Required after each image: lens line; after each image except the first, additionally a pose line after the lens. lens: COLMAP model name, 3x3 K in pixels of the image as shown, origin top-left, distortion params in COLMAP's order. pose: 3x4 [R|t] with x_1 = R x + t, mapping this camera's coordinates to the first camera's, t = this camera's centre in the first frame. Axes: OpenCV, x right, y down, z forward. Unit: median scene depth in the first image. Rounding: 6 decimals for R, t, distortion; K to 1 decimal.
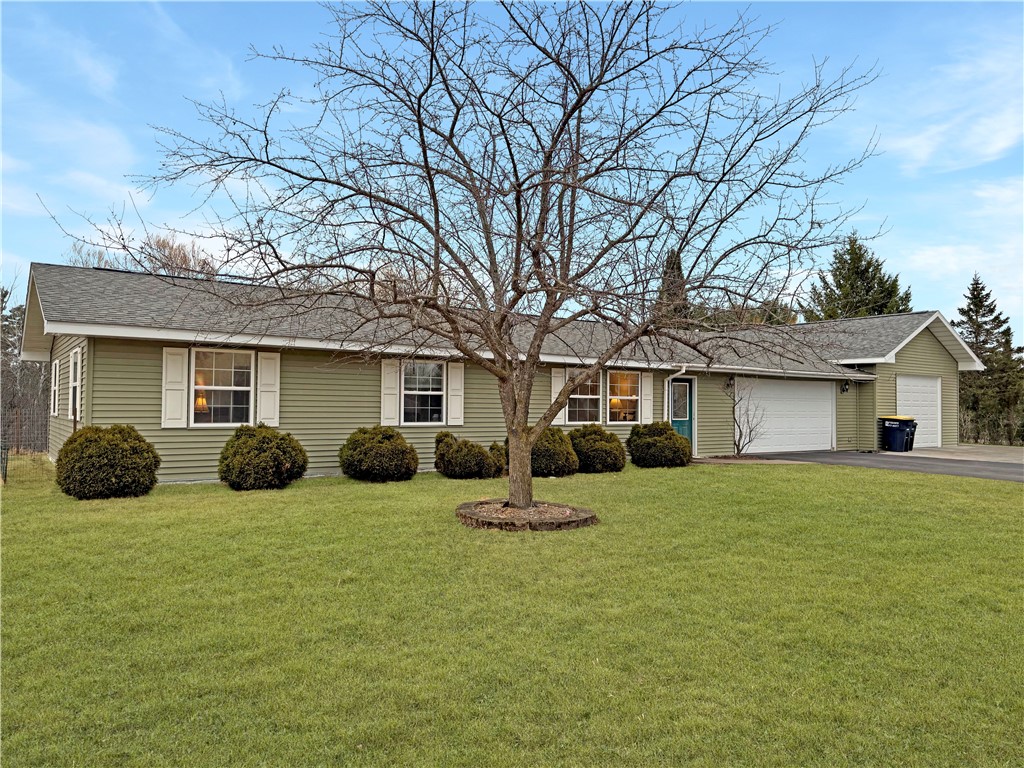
lens RADIAL K [[708.0, 0, 545.8], [0, 708.0, 383.2], [0, 0, 1]] dist [0.109812, -0.144413]
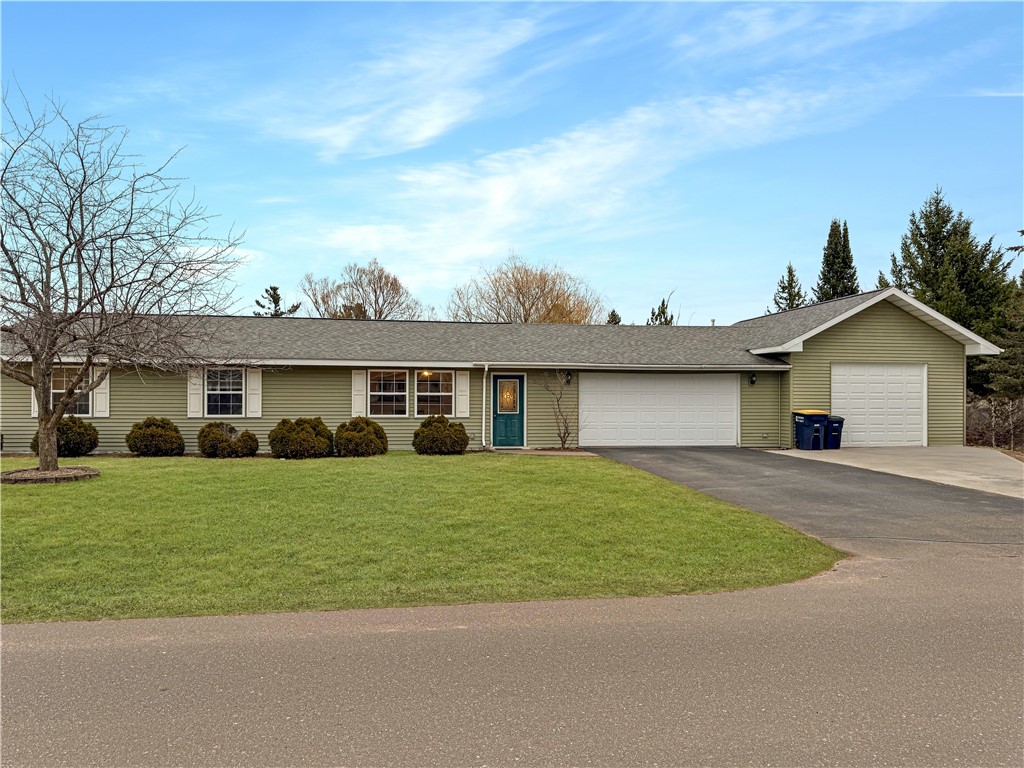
lens RADIAL K [[712.2, 0, 507.2], [0, 712.2, 389.2], [0, 0, 1]] dist [0.116081, -0.147372]
pose [[0.897122, -0.012019, -0.441619, 0.697528], [0.019551, 0.999731, 0.012510, 0.000787], [0.441350, -0.019857, 0.897115, 0.021846]]
